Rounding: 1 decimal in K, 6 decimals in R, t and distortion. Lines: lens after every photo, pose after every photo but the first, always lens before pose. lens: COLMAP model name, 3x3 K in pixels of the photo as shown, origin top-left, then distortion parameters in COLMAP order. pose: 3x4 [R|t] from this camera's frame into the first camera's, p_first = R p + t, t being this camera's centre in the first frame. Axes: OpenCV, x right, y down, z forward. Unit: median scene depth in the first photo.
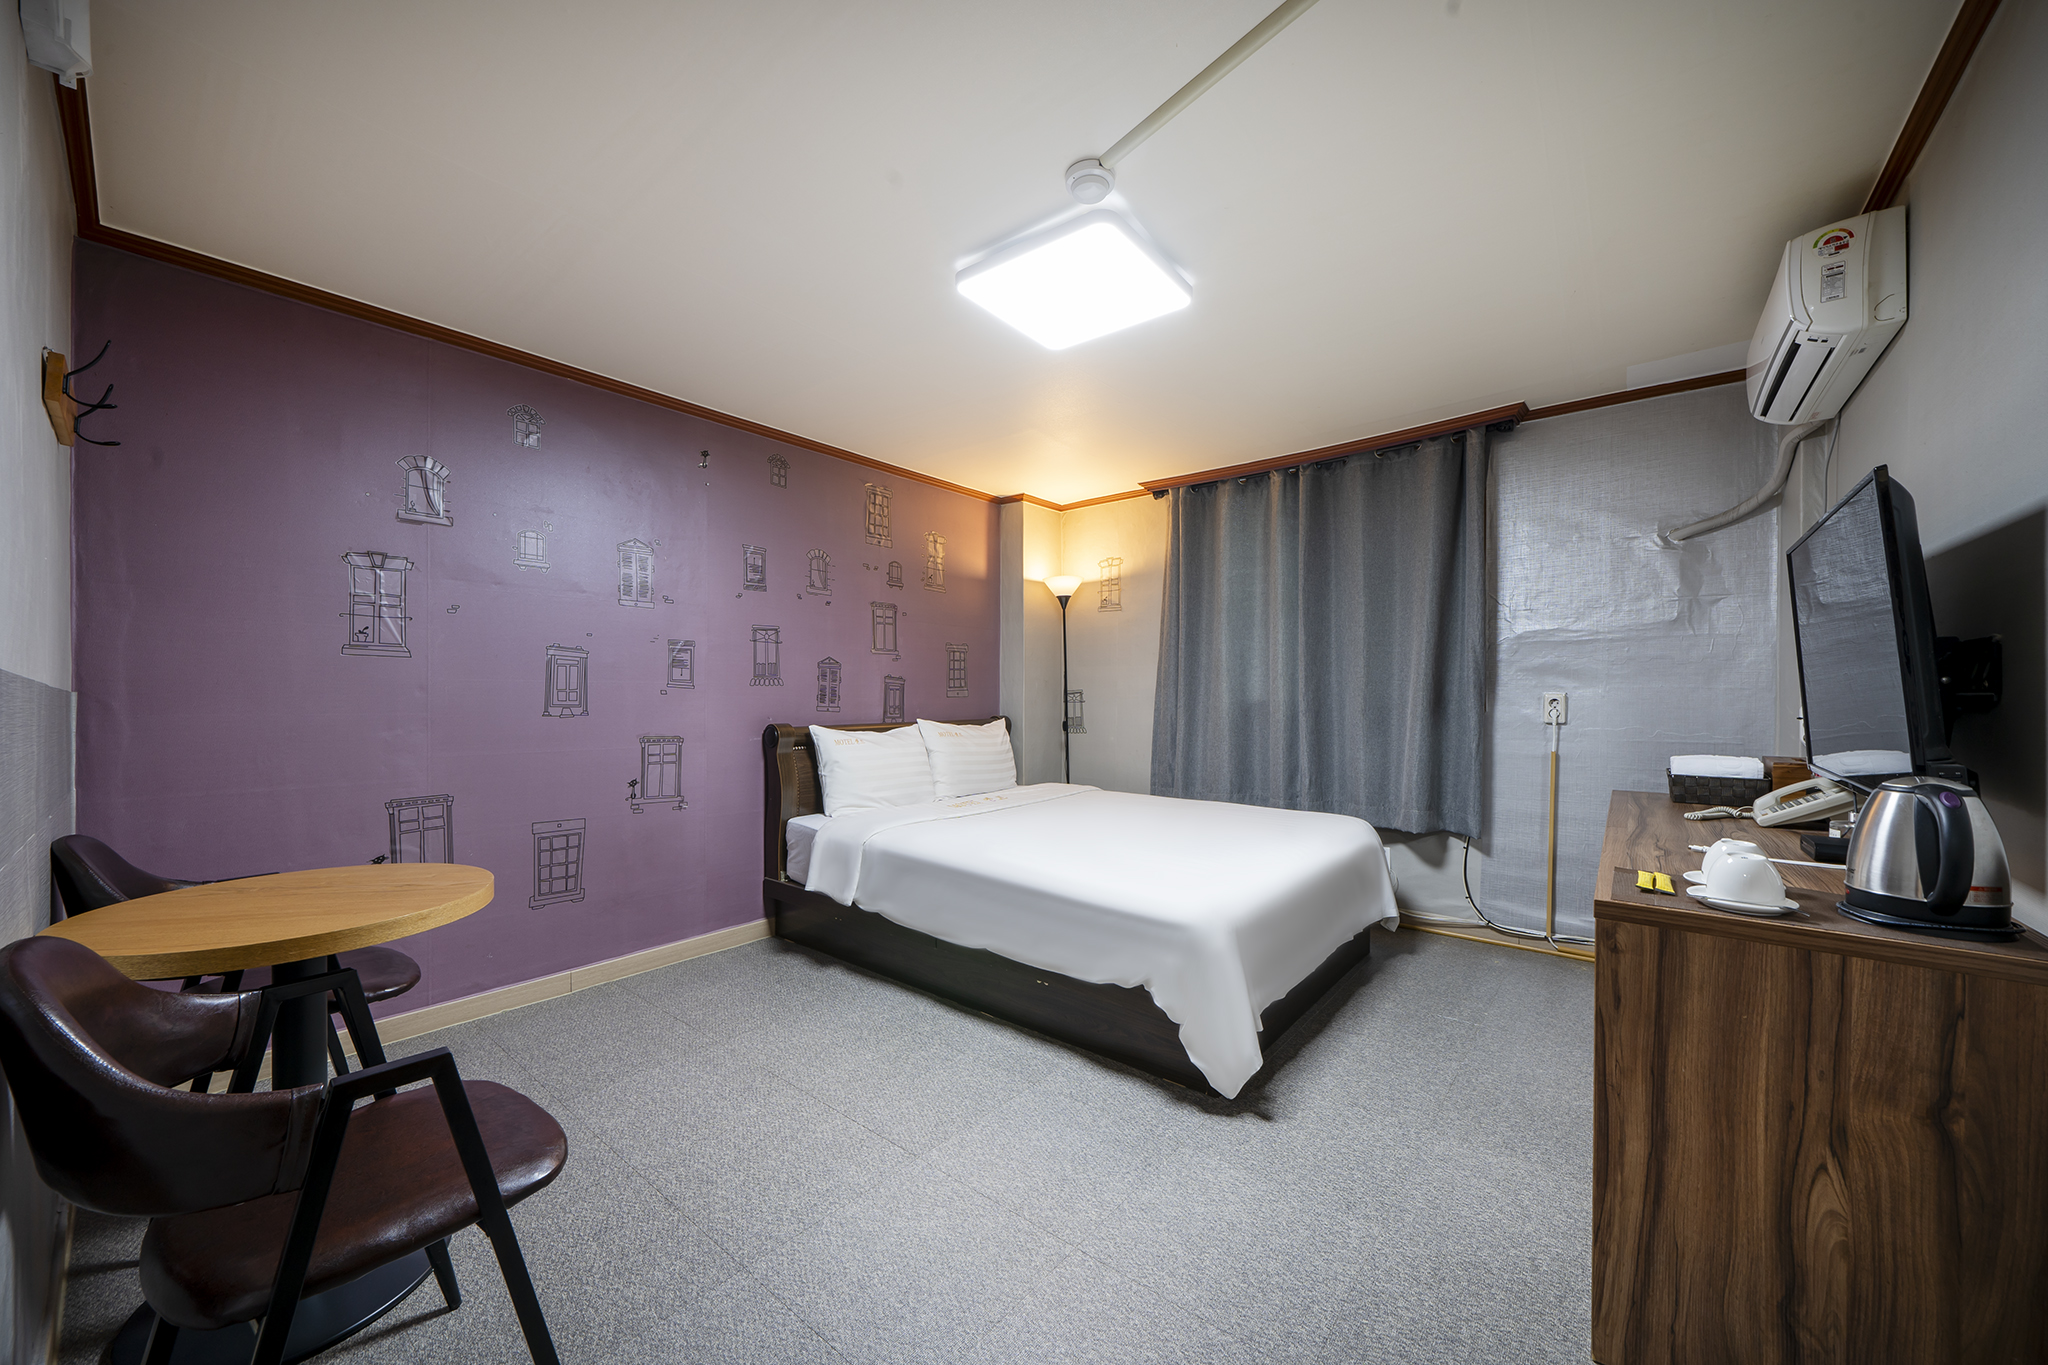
lens RADIAL K [[767.4, 0, 1022.3], [0, 767.4, 685.3], [0, 0, 1]] dist [0.002122, 0.000107]
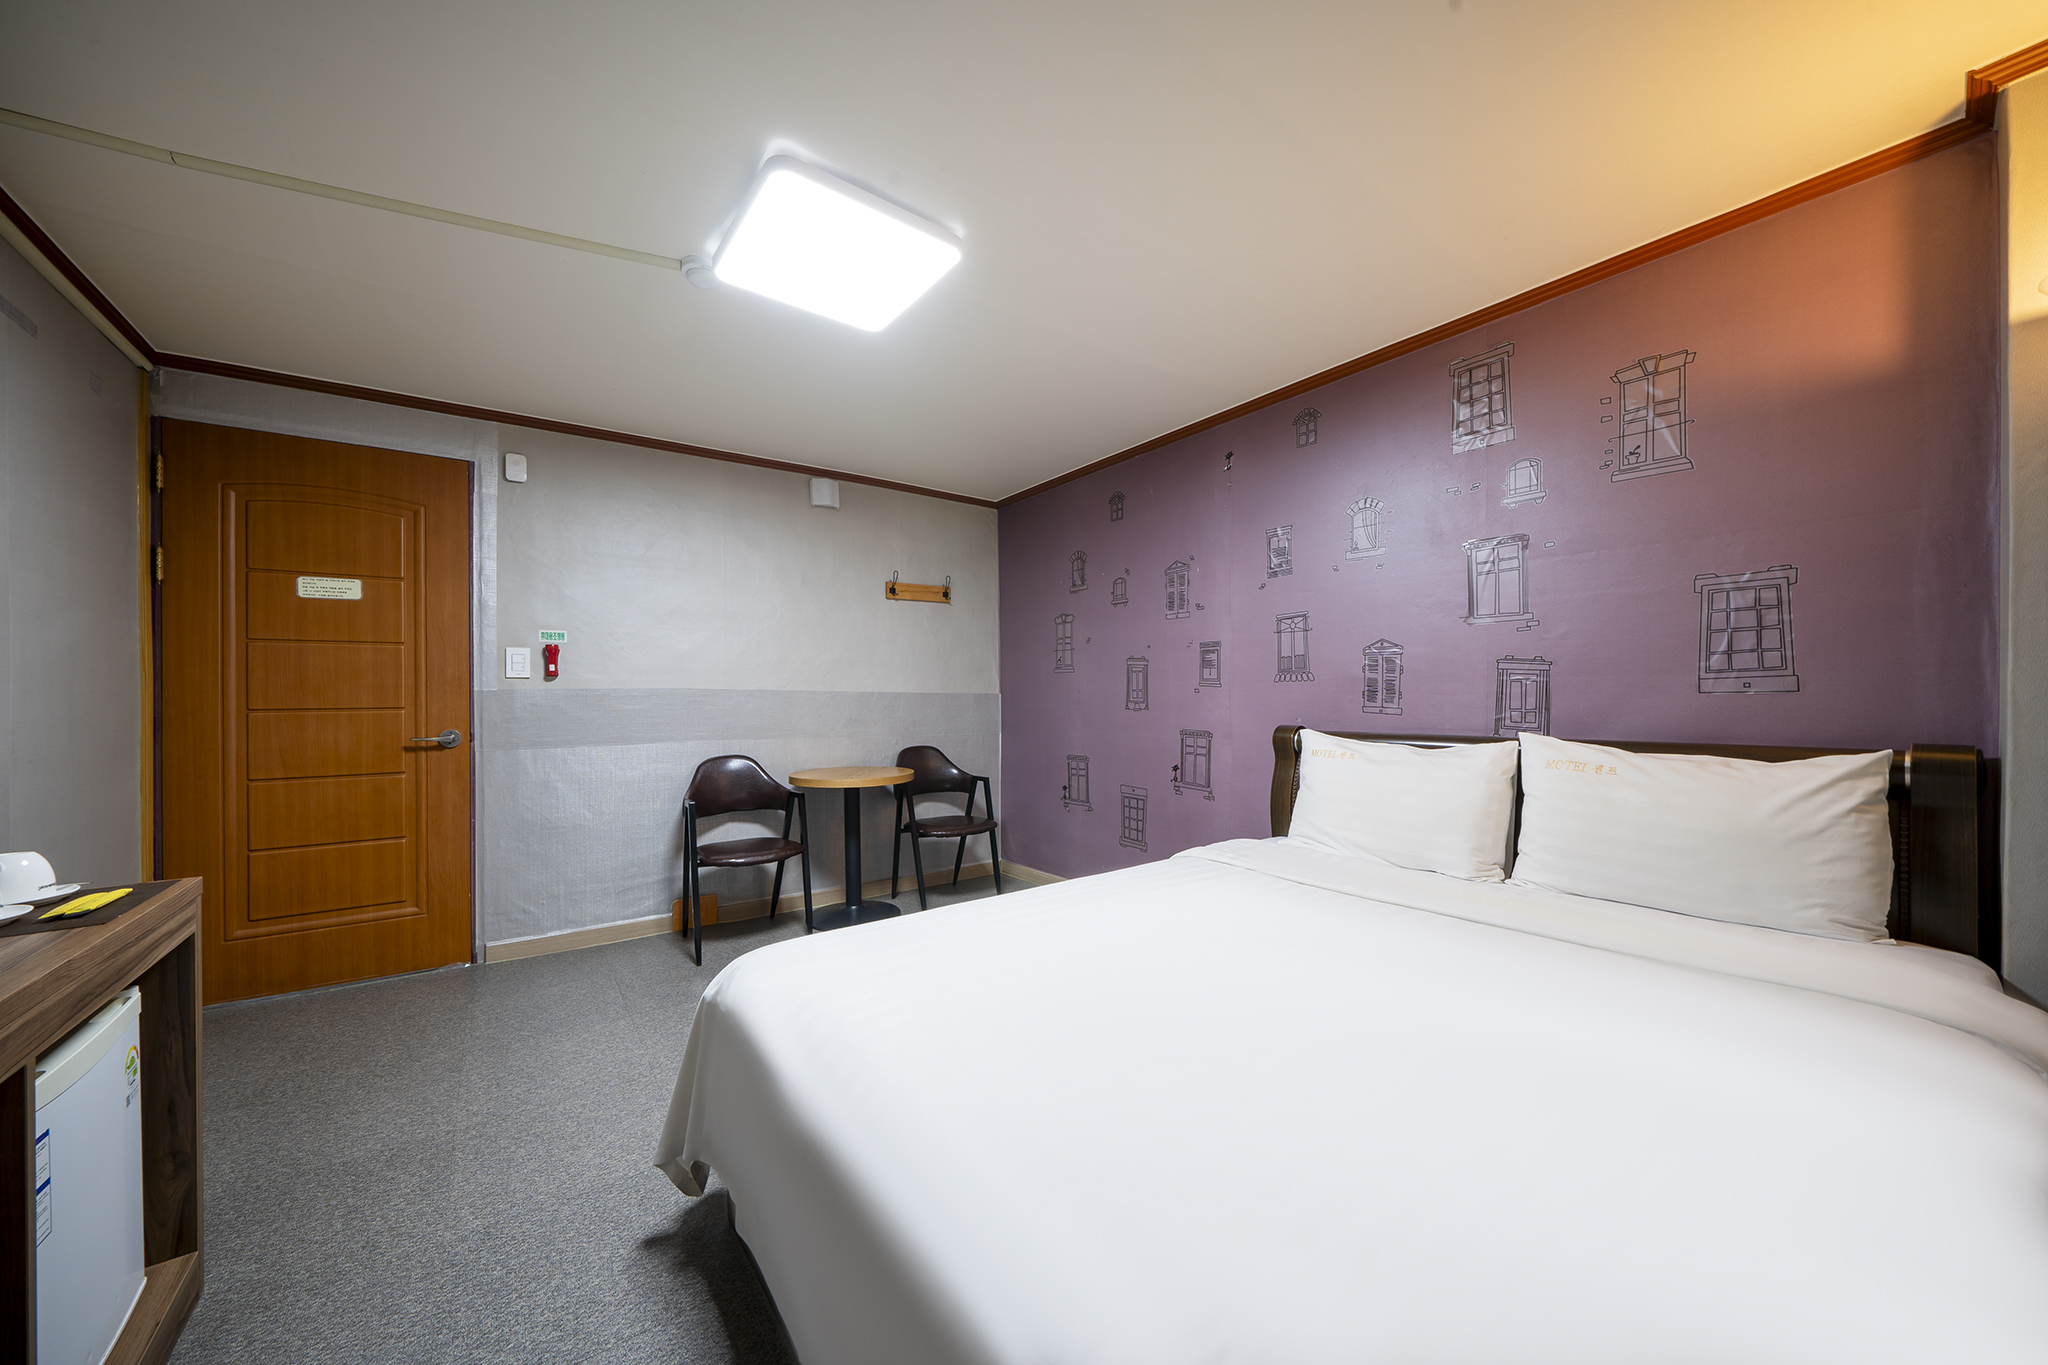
lens RADIAL K [[716.8, 0, 1016.4], [0, 716.8, 689.8], [0, 0, 1]] dist [-0.009192, 0.000103]
pose [[-0.265038, -0.011072, -0.964174, 0.543005], [0.017096, 0.999723, -0.016180, 0.018015], [0.964086, -0.020772, -0.264775, 0.923643]]
